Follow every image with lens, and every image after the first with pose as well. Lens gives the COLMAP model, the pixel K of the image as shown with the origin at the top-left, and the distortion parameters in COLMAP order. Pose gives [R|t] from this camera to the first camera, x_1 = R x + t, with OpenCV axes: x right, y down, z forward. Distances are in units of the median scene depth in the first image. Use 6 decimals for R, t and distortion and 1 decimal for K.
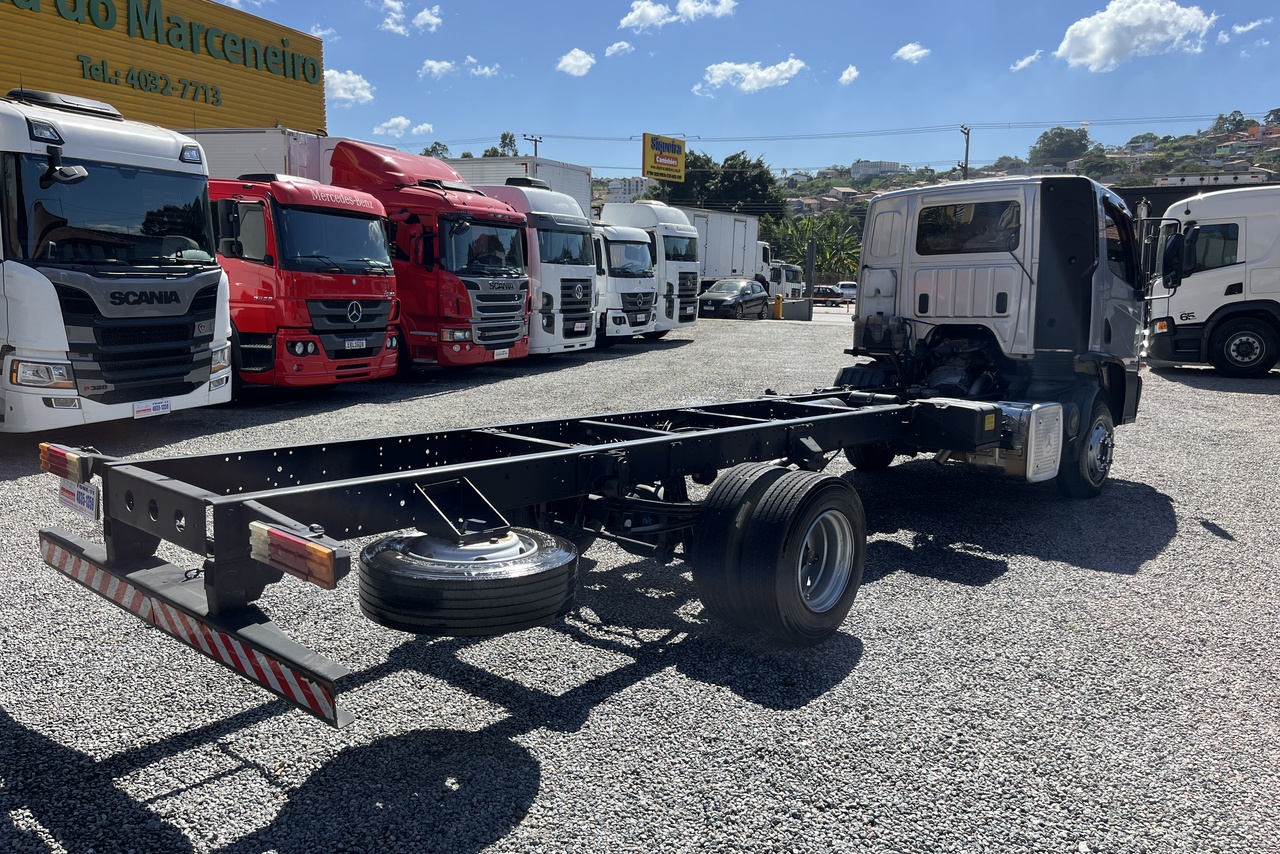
lens RADIAL K [[983.2, 0, 647.3], [0, 983.2, 406.3], [0, 0, 1]] dist [0.075518, -0.128033]
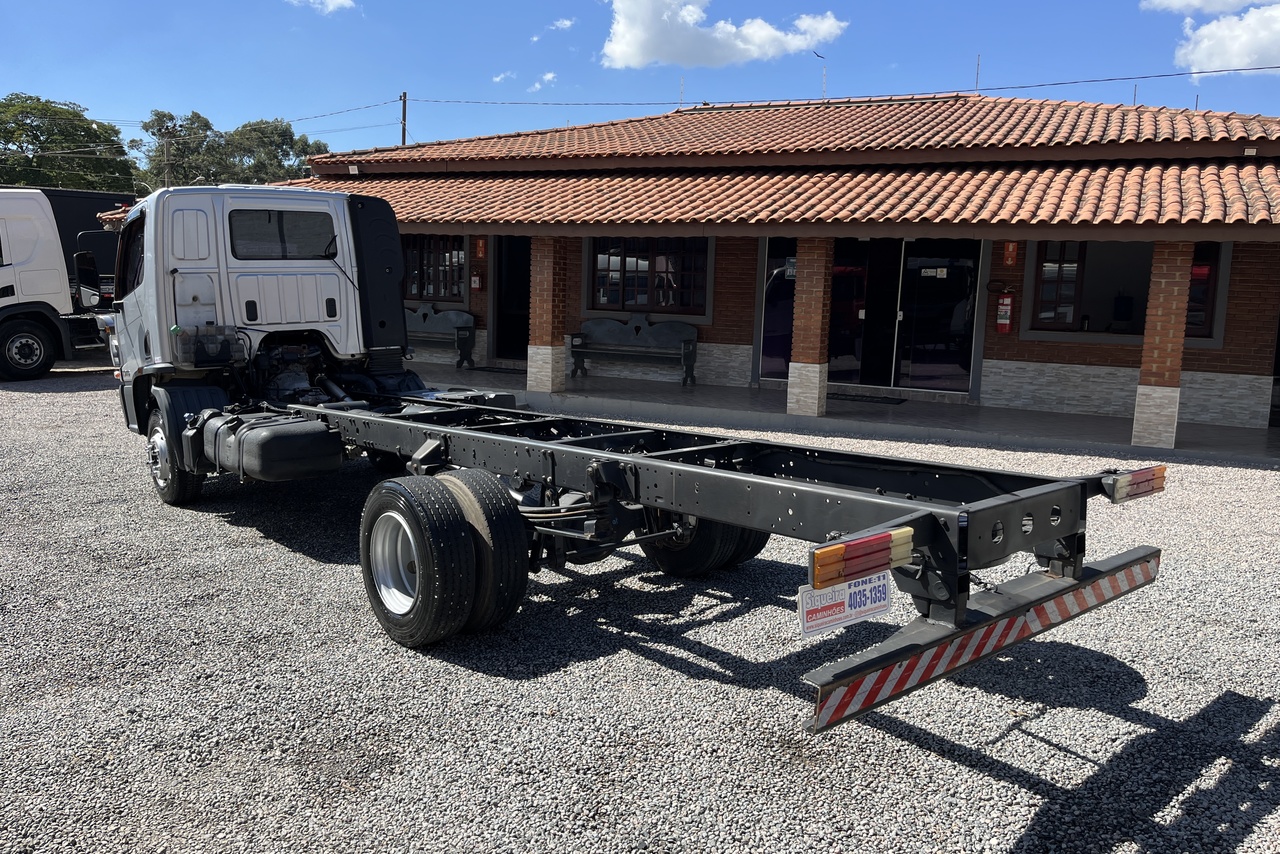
lens RADIAL K [[983.2, 0, 647.3], [0, 983.2, 406.3], [0, 0, 1]] dist [0.075518, -0.128033]
pose [[0.122395, -0.126689, 0.984362, -0.645804], [0.124529, 0.985941, 0.111409, -0.074556], [-0.984638, 0.108946, 0.136451, 0.520068]]
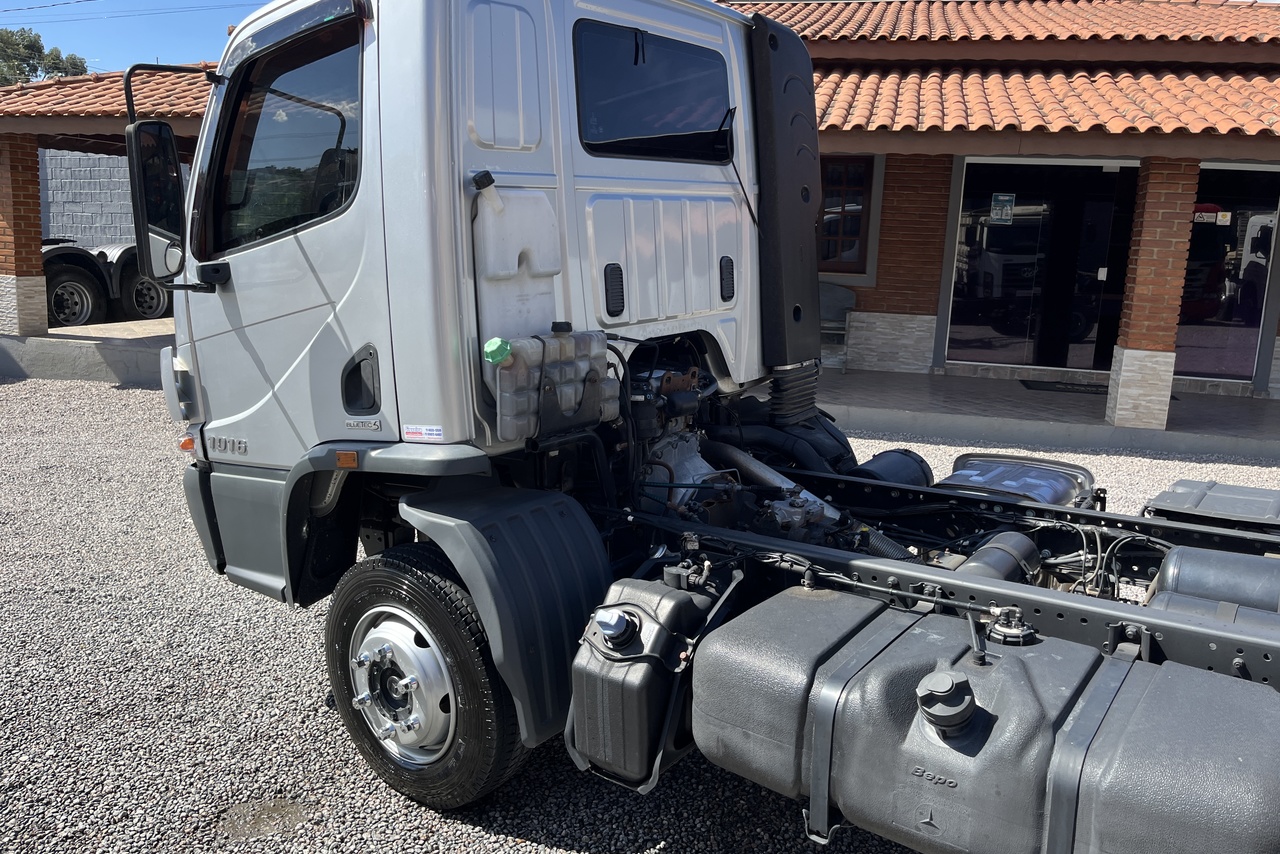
lens RADIAL K [[983.2, 0, 647.3], [0, 983.2, 406.3], [0, 0, 1]] dist [0.075518, -0.128033]
pose [[-0.087709, -0.180401, 0.979675, -0.096731], [0.111335, 0.975528, 0.189605, -0.134217], [-0.989905, 0.125702, -0.065478, 1.049263]]
